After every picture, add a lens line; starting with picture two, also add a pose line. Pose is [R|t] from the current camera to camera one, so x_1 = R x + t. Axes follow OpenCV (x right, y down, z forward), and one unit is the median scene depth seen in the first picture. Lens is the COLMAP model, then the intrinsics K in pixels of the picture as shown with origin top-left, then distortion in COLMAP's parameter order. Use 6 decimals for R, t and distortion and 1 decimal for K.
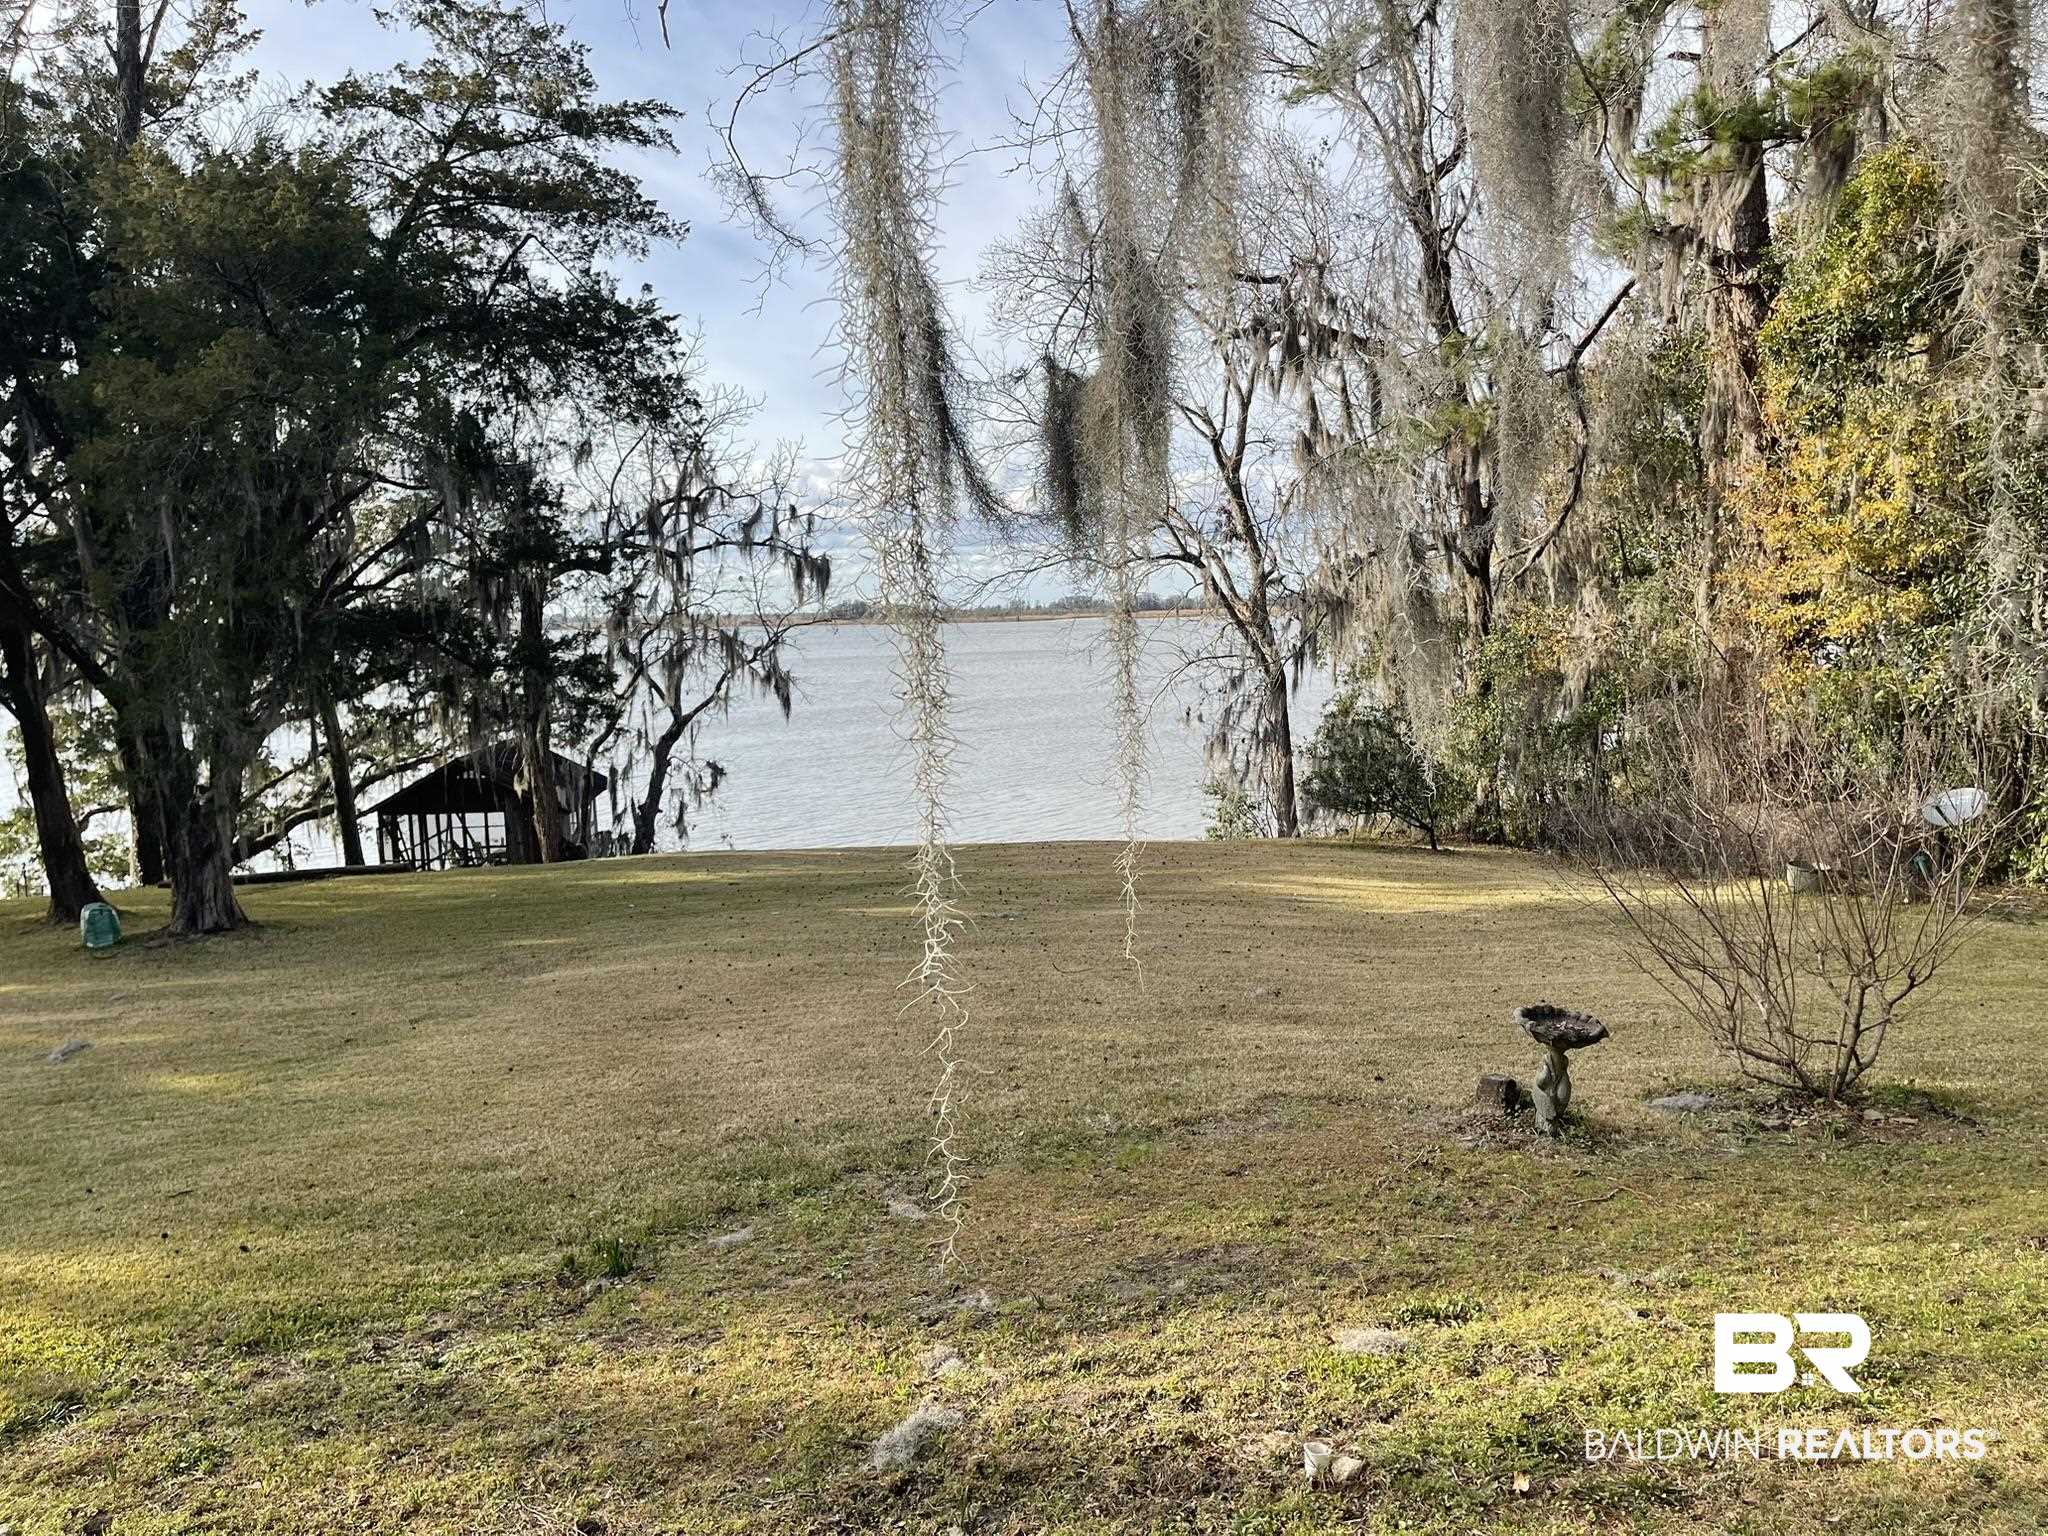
lens RADIAL K [[1550.2, 0, 1019.9], [0, 1550.2, 816.6], [0, 0, 1]] dist [0.082622, -0.104023]
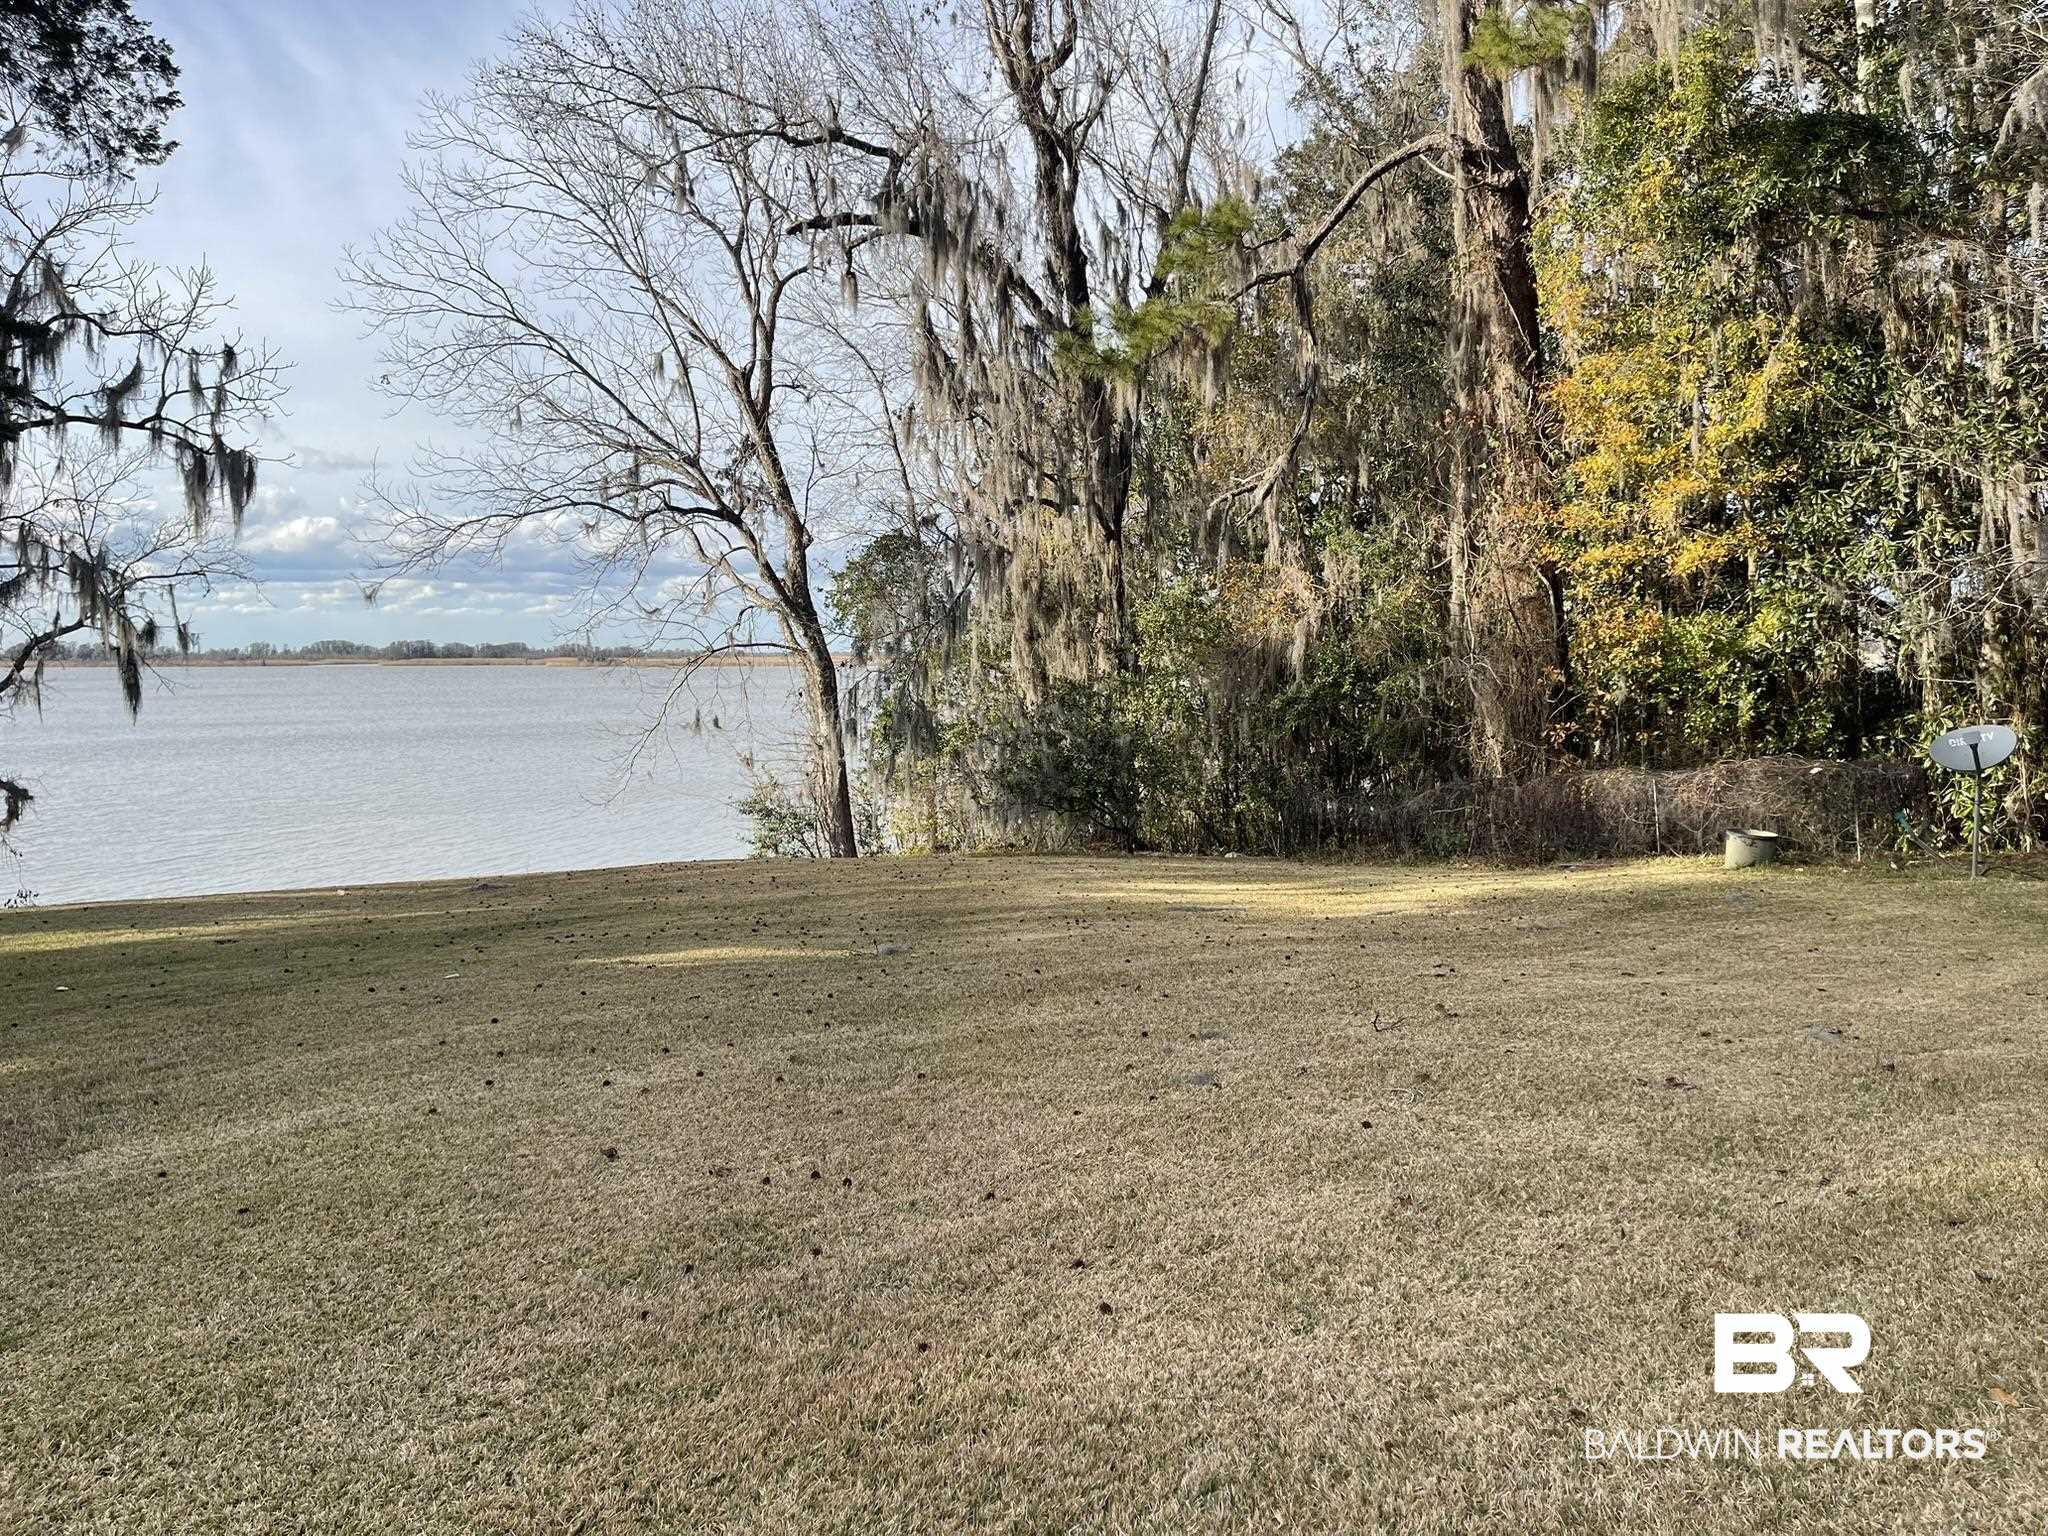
lens RADIAL K [[1550.2, 0, 1003.2], [0, 1550.2, 817.4], [0, 0, 1]] dist [0.082622, -0.104023]
pose [[0.900069, -0.020641, 0.435258, -0.132593], [0.037692, 0.998822, -0.030575, 0.020438], [-0.434114, 0.043926, 0.899786, 0.269507]]
